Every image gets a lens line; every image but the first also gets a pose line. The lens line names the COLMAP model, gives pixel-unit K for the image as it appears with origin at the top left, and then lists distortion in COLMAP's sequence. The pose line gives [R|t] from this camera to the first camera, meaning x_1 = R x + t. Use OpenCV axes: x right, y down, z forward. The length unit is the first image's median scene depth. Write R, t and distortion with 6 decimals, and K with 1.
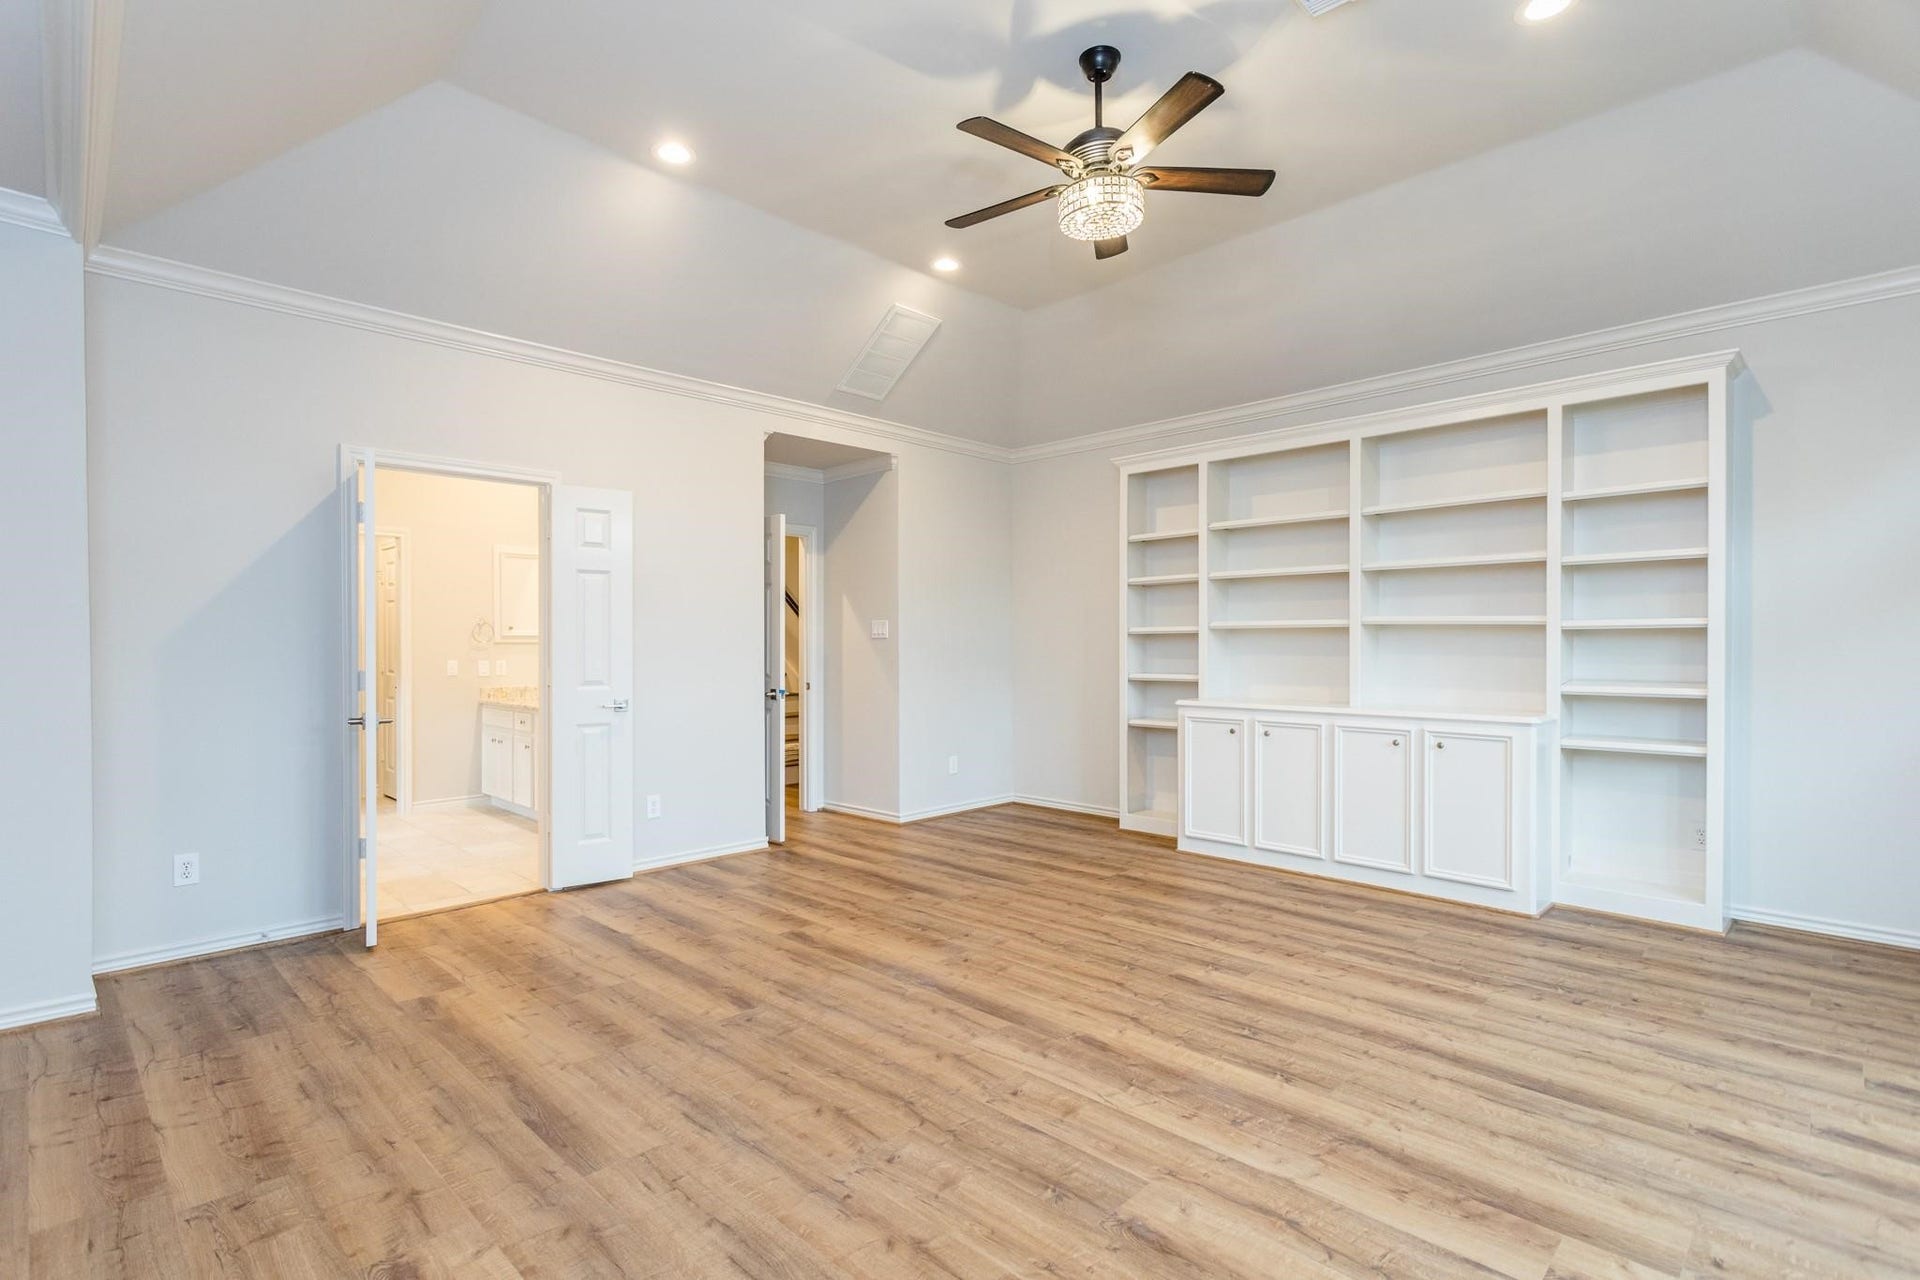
lens RADIAL K [[913.8, 0, 942.6], [0, 913.8, 648.3], [0, 0, 1]] dist [0.002597, 0.000308]
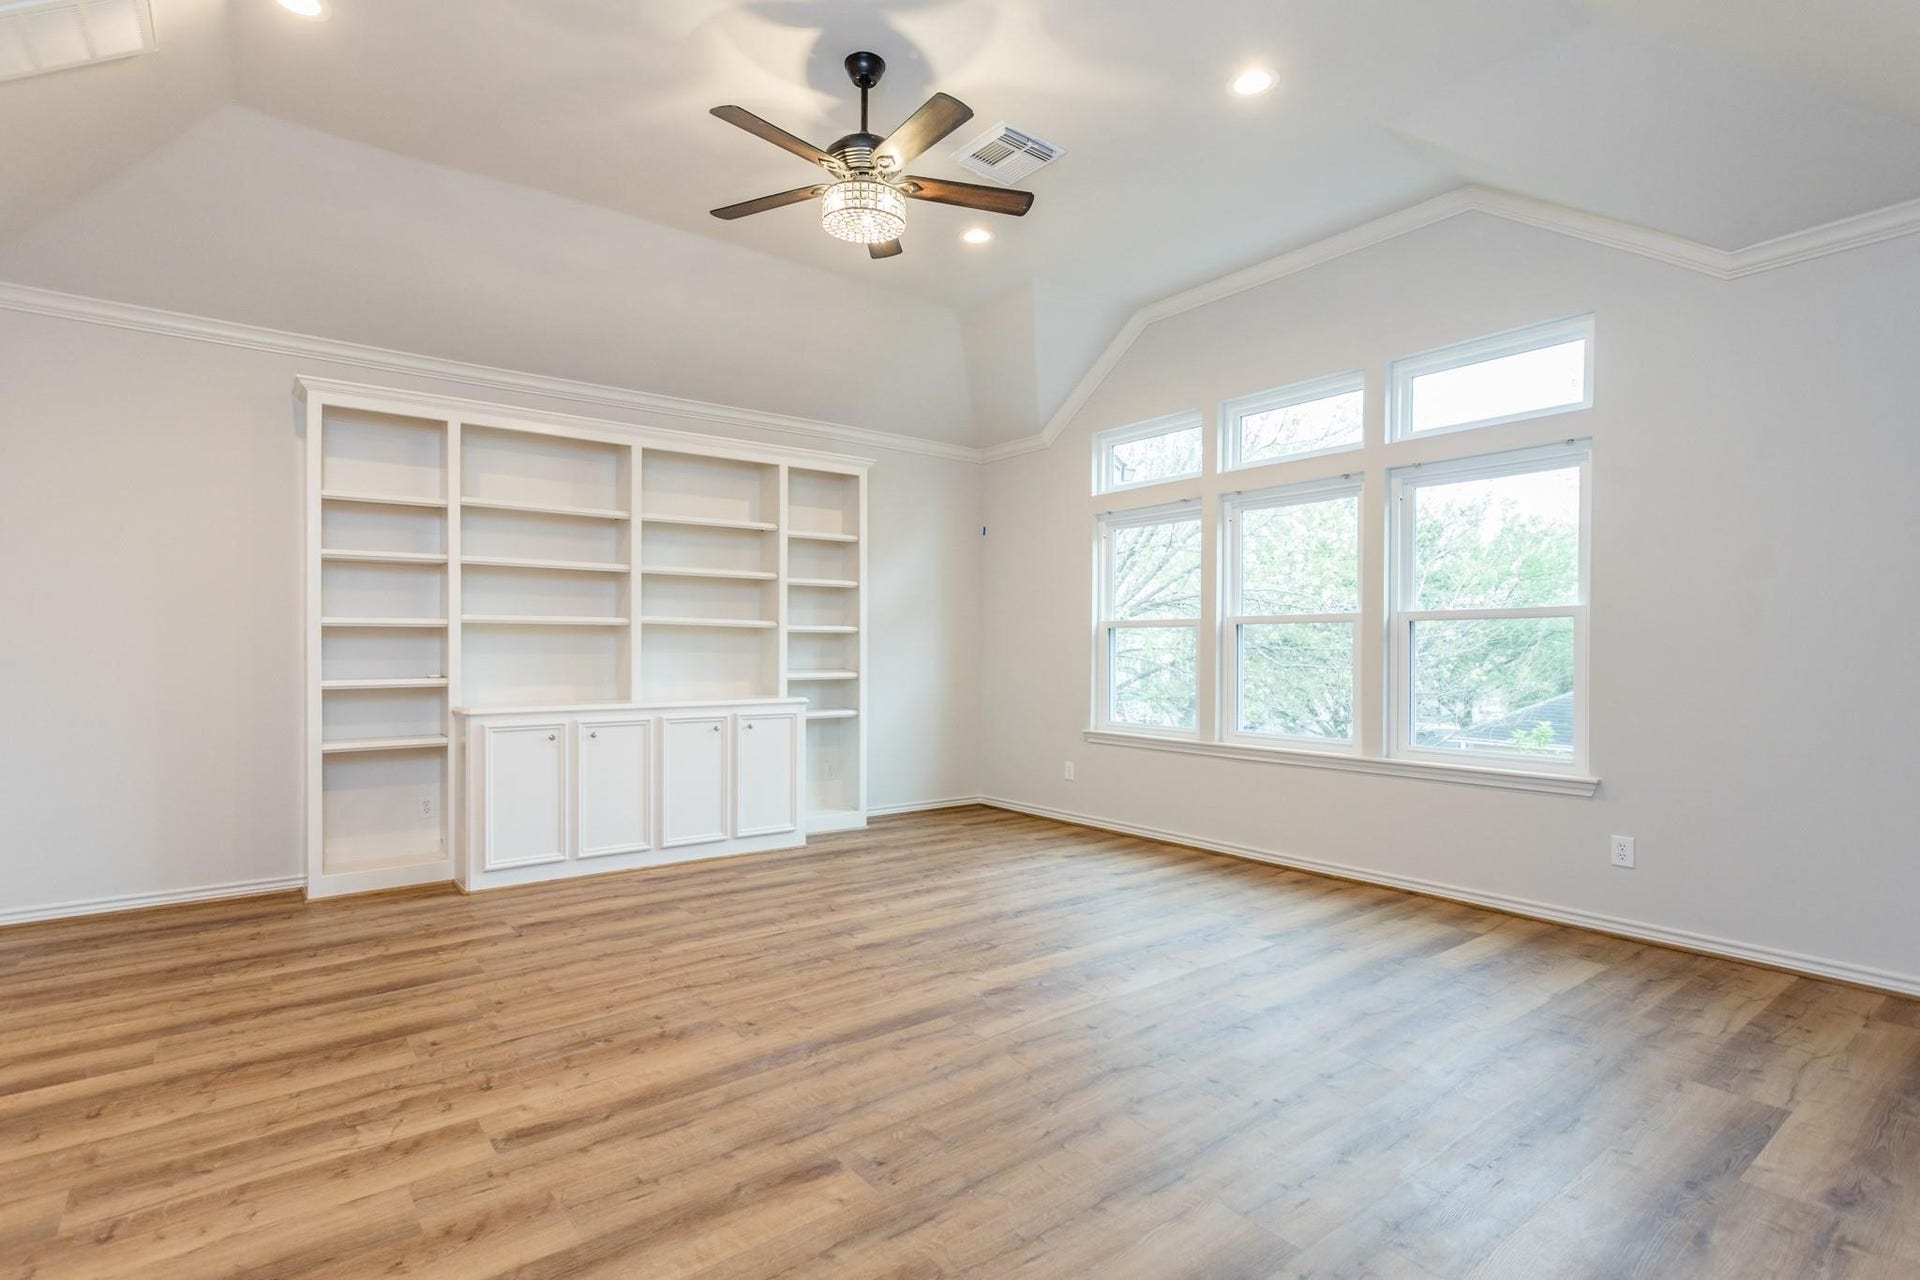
lens RADIAL K [[913.8, 0, 942.6], [0, 913.8, 648.3], [0, 0, 1]] dist [0.002597, 0.000308]
pose [[0.137693, 0.002028, 0.990473, -0.666988], [0.000432, 0.999998, -0.002108, 0.005619], [-0.990475, 0.000718, 0.137692, 0.625890]]
